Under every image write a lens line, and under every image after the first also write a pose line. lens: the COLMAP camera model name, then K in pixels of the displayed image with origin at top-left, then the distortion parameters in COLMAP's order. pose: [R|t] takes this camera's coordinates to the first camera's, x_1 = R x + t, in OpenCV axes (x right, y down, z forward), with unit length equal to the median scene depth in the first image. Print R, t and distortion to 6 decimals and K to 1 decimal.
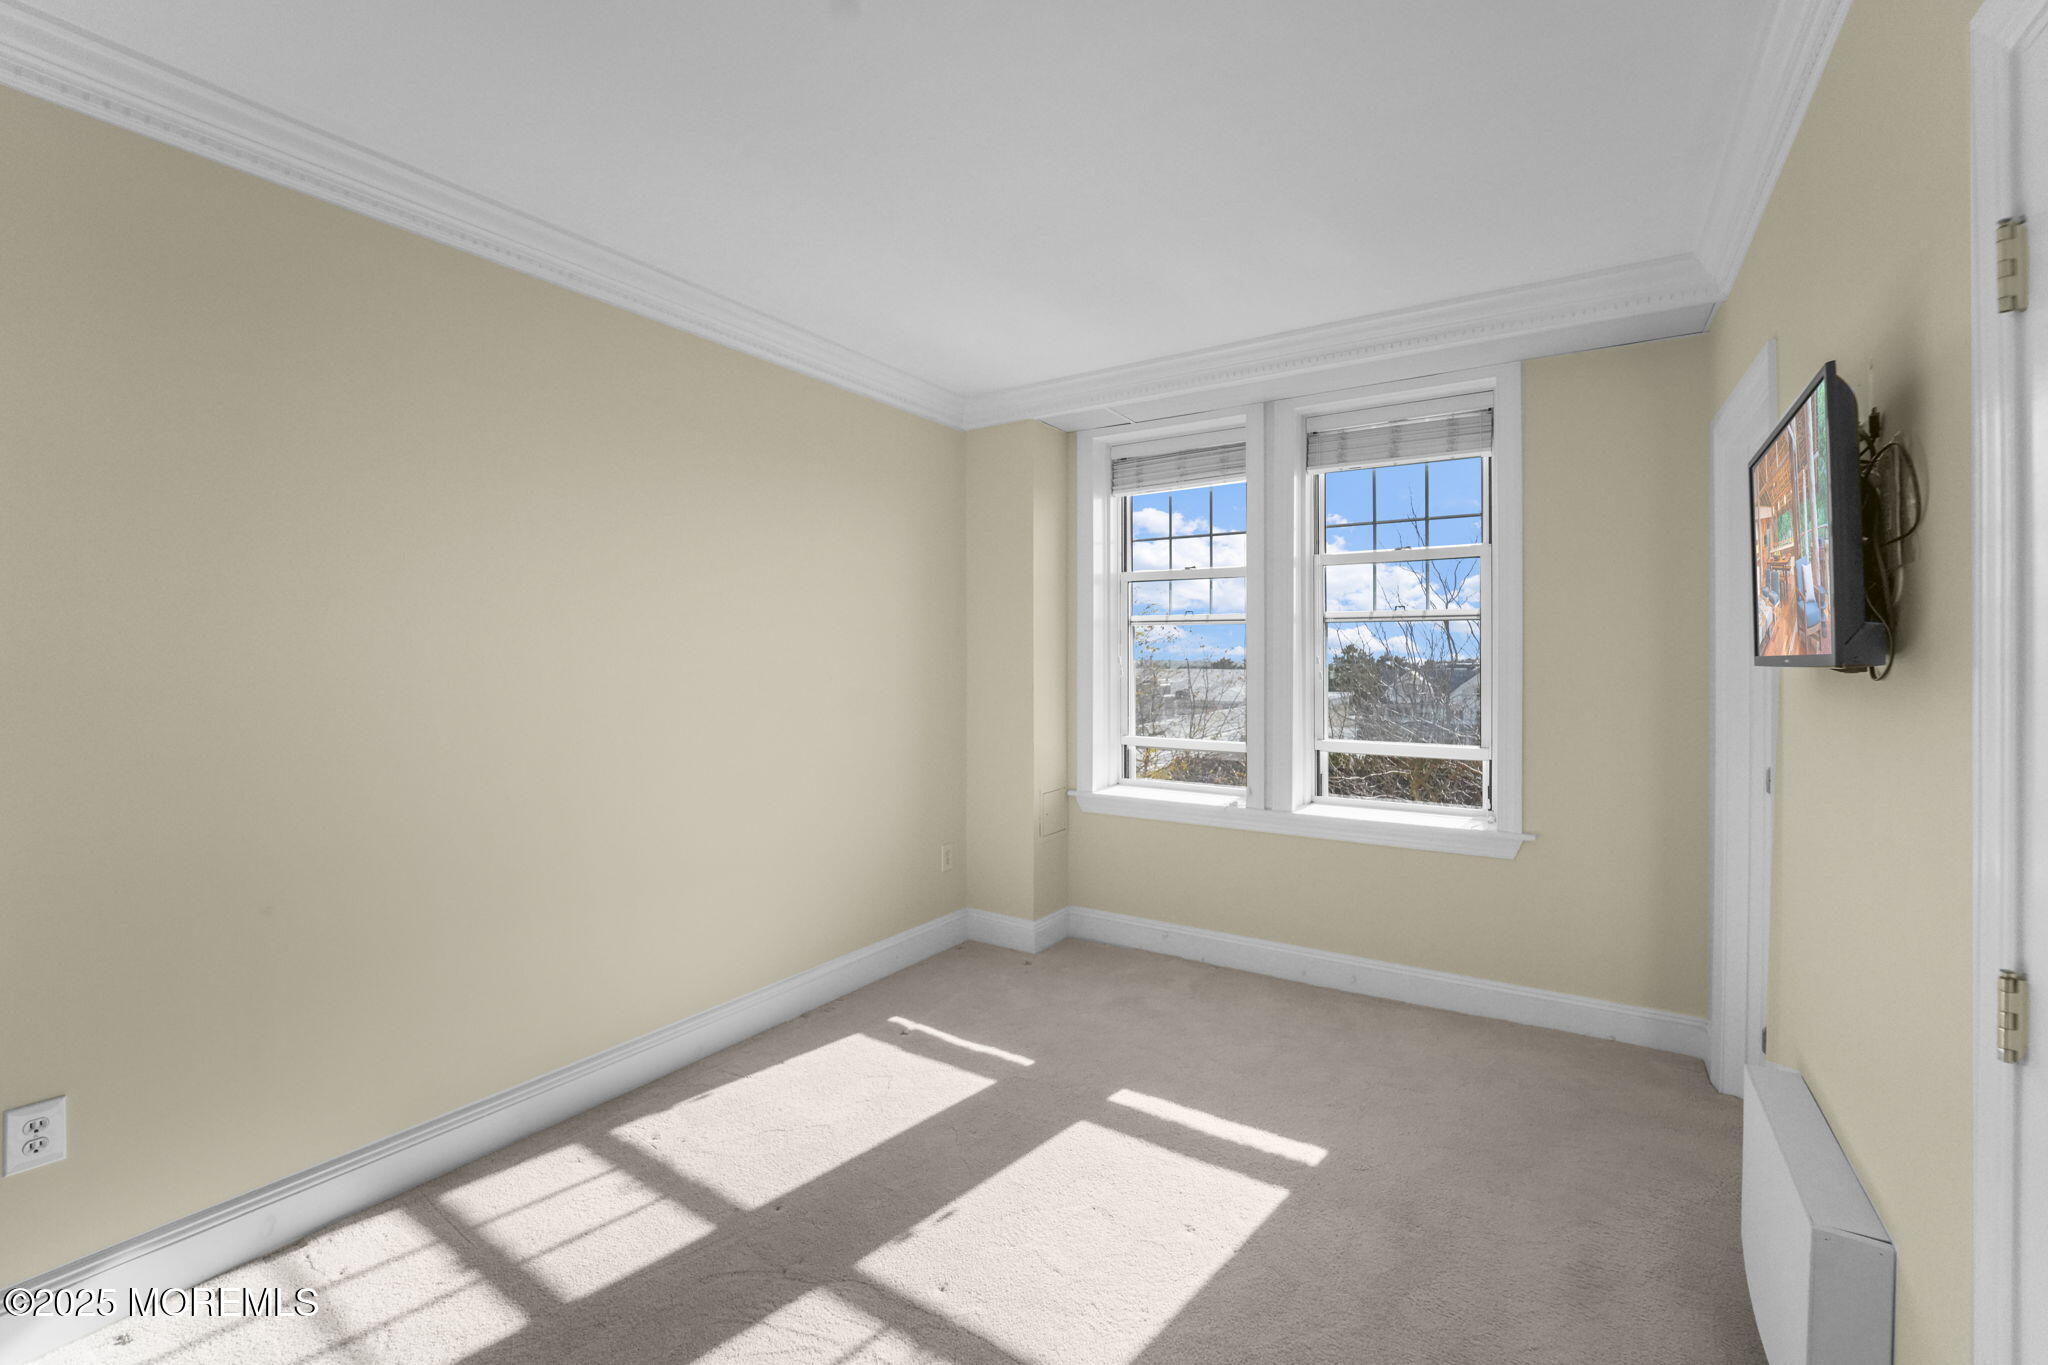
lens RADIAL K [[867.1, 0, 1032.9], [0, 867.1, 646.2], [0, 0, 1]] dist [-0.007296, -0.001697]
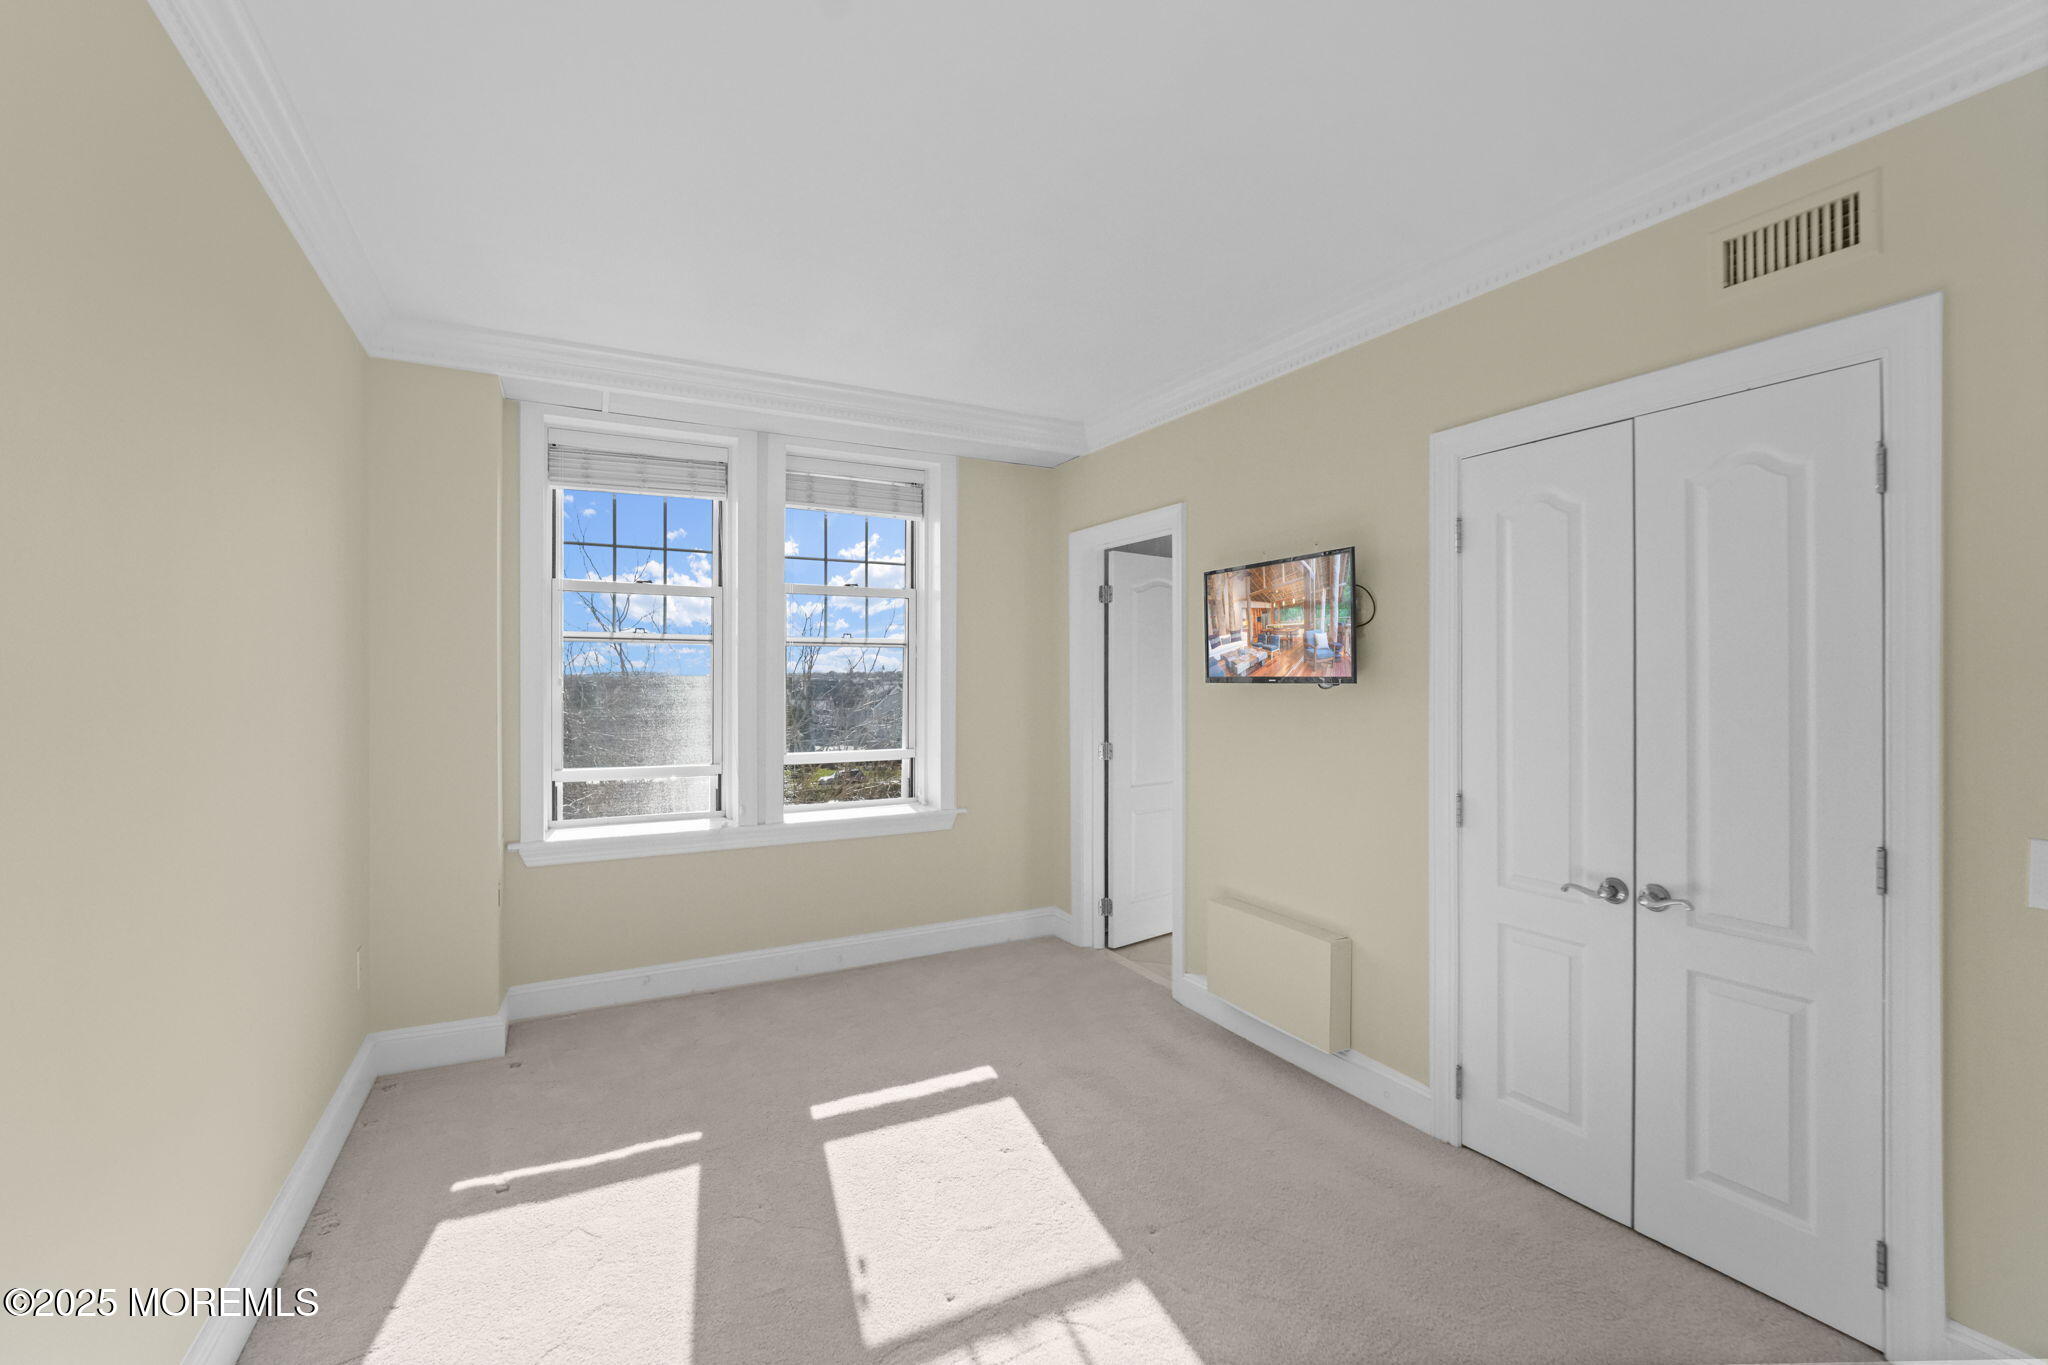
lens RADIAL K [[867.1, 0, 1011.3], [0, 867.1, 667.2], [0, 0, 1]] dist [-0.007296, -0.001697]
pose [[0.489895, 0.012679, 0.871689, -0.512795], [-0.002600, 0.999911, -0.013083, 0.014011], [-0.871778, 0.004143, 0.489884, 0.240379]]
